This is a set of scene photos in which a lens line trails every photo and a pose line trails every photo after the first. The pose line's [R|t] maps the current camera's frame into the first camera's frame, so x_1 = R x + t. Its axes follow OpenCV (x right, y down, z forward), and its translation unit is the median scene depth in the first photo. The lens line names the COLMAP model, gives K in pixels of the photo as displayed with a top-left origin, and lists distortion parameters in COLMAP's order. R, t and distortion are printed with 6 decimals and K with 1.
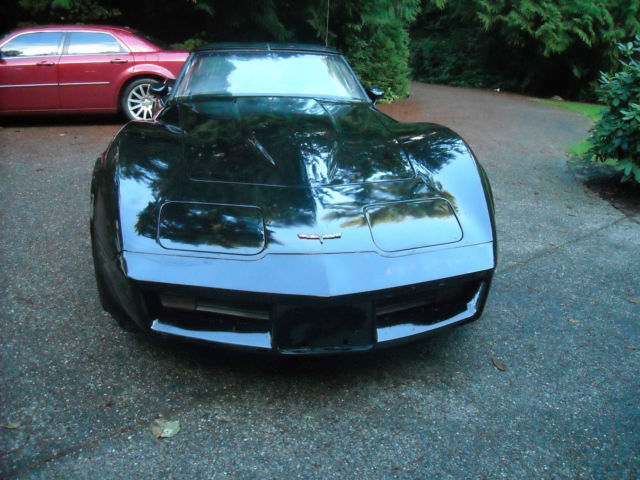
lens RADIAL K [[652.6, 0, 319.6], [0, 652.6, 236.9], [0, 0, 1]] dist [-0.132999, 0.000000]
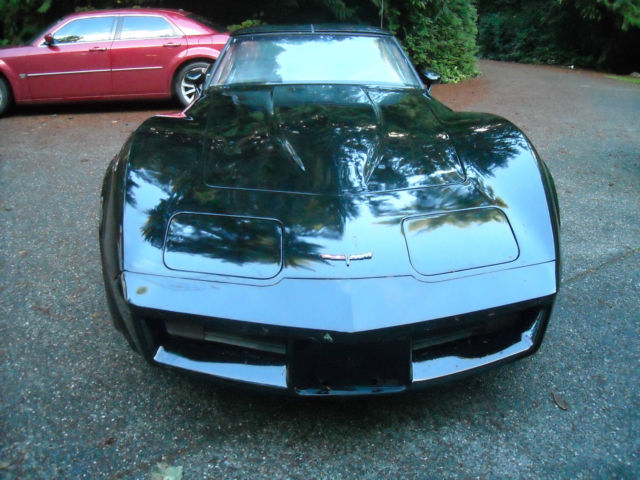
lens RADIAL K [[652.6, 0, 316.5], [0, 652.6, 239.9], [0, 0, 1]] dist [-0.132999, 0.000000]
pose [[0.993885, 0.006506, -0.110230, 0.031672], [-0.002440, 0.999313, 0.036981, -0.030996], [0.110394, -0.036486, 0.993218, 0.087885]]
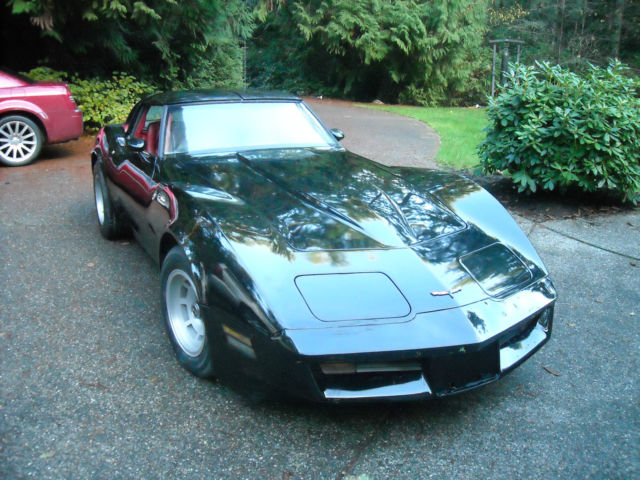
lens RADIAL K [[652.6, 0, 320.8], [0, 652.6, 241.8], [0, 0, 1]] dist [-0.132999, 0.000000]
pose [[0.946956, -0.107243, 0.302941, -0.319700], [0.105841, 0.994159, 0.021092, -0.079489], [-0.303433, 0.012091, 0.952776, -0.023727]]
